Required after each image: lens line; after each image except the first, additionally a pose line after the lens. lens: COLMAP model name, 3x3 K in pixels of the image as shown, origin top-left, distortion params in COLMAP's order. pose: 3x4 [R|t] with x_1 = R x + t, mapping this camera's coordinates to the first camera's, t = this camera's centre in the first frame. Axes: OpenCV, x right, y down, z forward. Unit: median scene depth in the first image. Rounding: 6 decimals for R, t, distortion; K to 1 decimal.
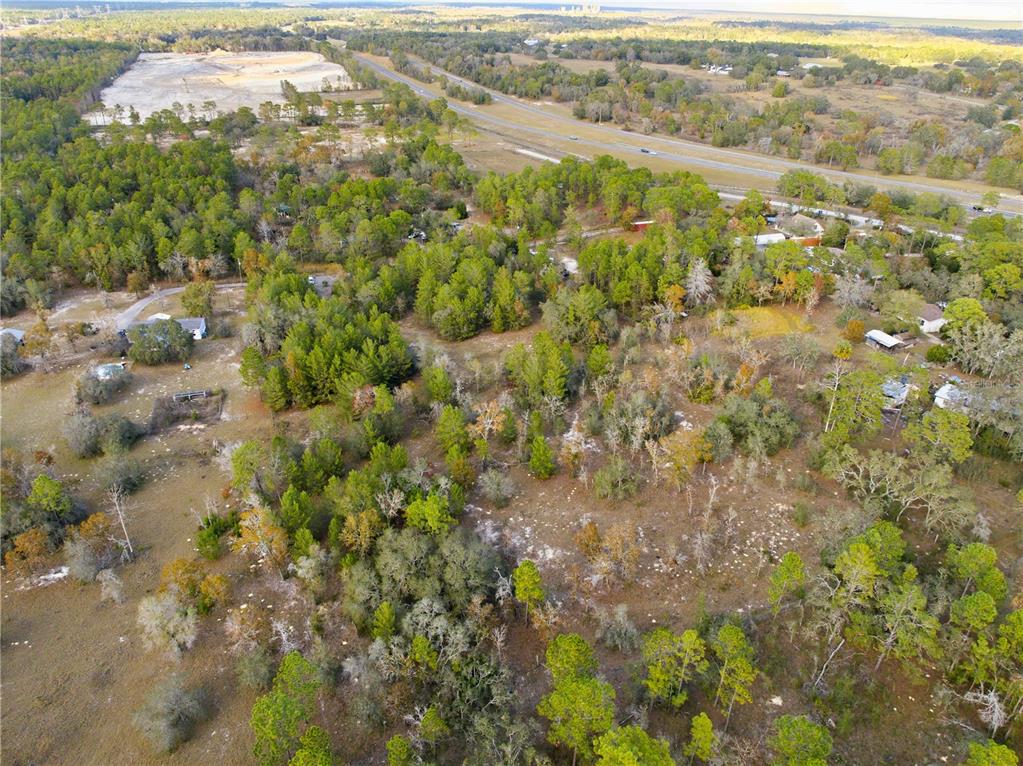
lens RADIAL K [[716.1, 0, 511.5], [0, 716.1, 383.0], [0, 0, 1]] dist [-0.067678, 0.035348]
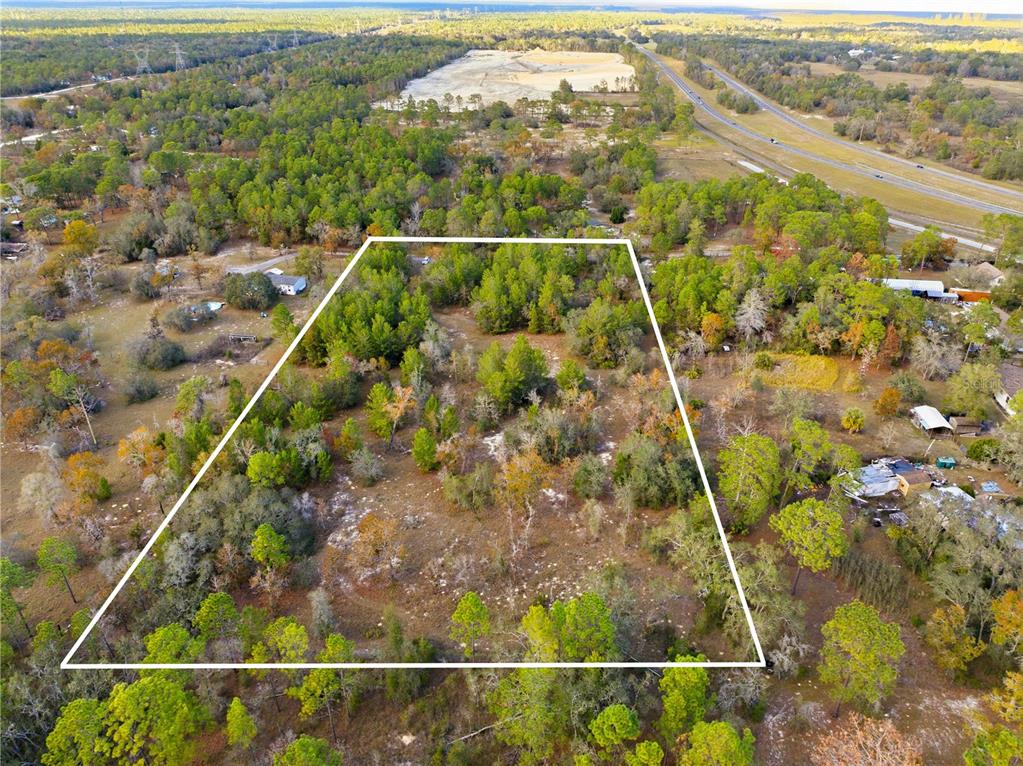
lens RADIAL K [[716.1, 0, 511.5], [0, 716.1, 383.0], [0, 0, 1]] dist [-0.067678, 0.035348]
pose [[0.903076, 0.195268, -0.382524, 0.108217], [-0.197398, 0.979730, 0.034103, -0.009795], [0.381429, 0.044712, 0.923316, 0.024324]]
